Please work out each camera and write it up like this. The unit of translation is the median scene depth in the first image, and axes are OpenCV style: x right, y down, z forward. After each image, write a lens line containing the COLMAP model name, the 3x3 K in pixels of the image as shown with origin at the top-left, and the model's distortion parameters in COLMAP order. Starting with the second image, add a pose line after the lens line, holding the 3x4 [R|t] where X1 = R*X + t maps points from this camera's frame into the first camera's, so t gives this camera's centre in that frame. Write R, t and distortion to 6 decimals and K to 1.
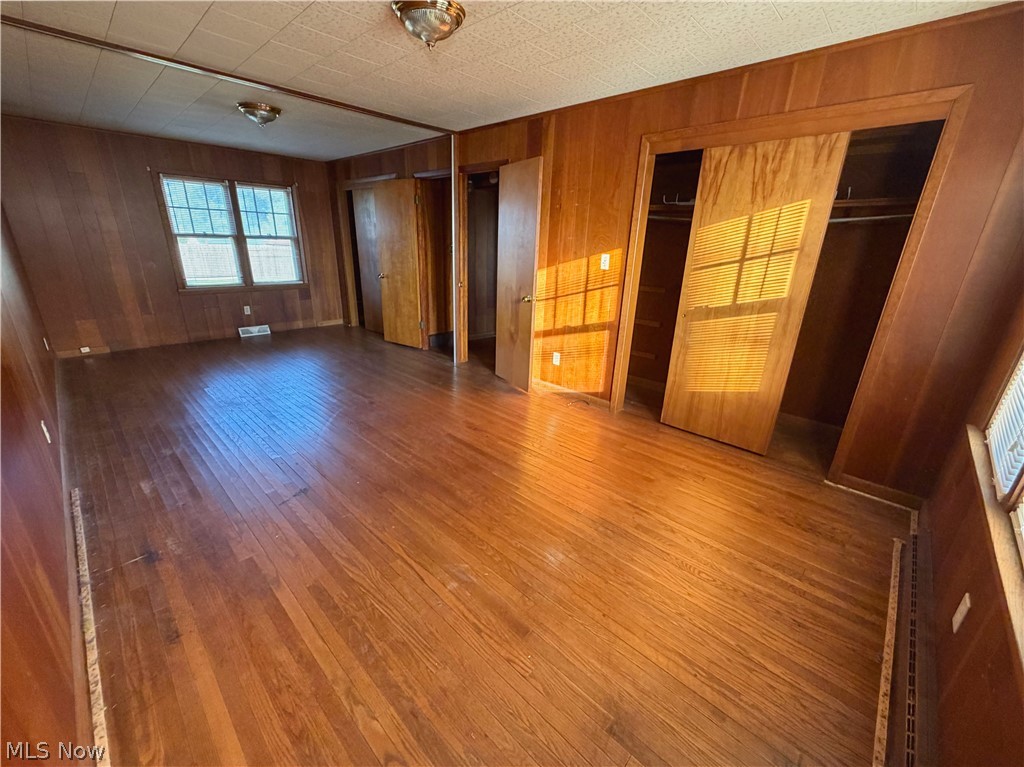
lens RADIAL K [[415.0, 0, 511.3], [0, 415.0, 383.3], [0, 0, 1]] dist [-0.001498, -0.000091]
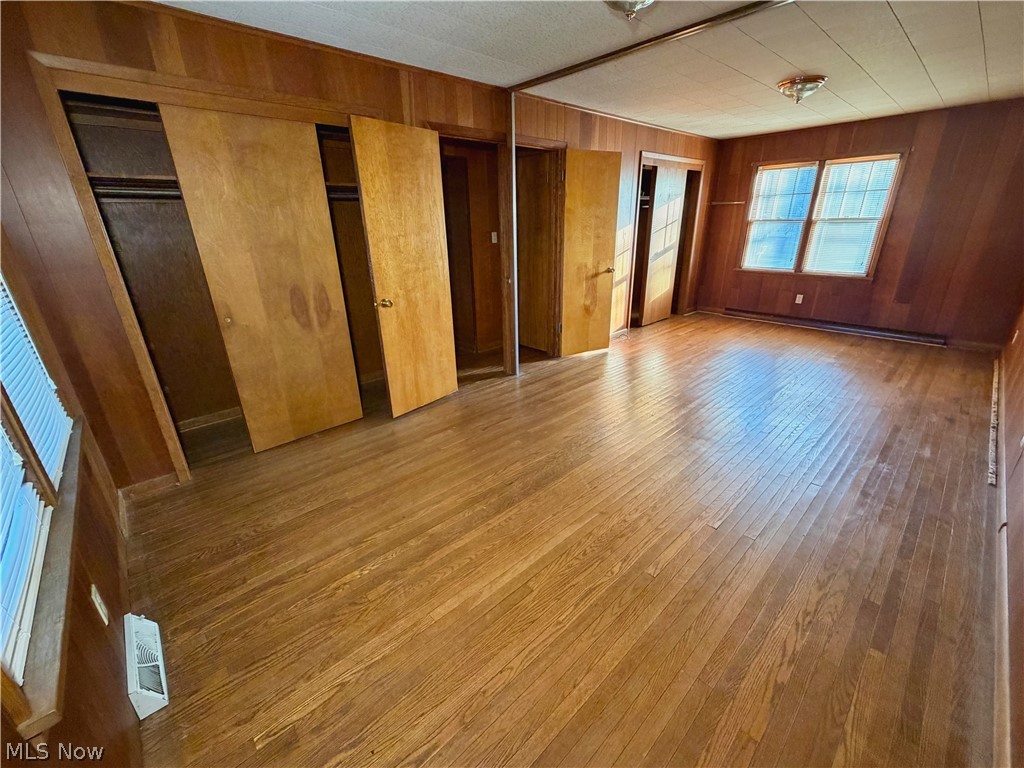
lens RADIAL K [[415.0, 0, 512.6], [0, 415.0, 384.5], [0, 0, 1]] dist [-0.001498, -0.000091]
pose [[0.067851, -0.392456, 0.917265, -1.667647], [0.346885, 0.871304, 0.347132, -0.591295], [-0.935450, 0.294632, 0.195256, 1.548915]]
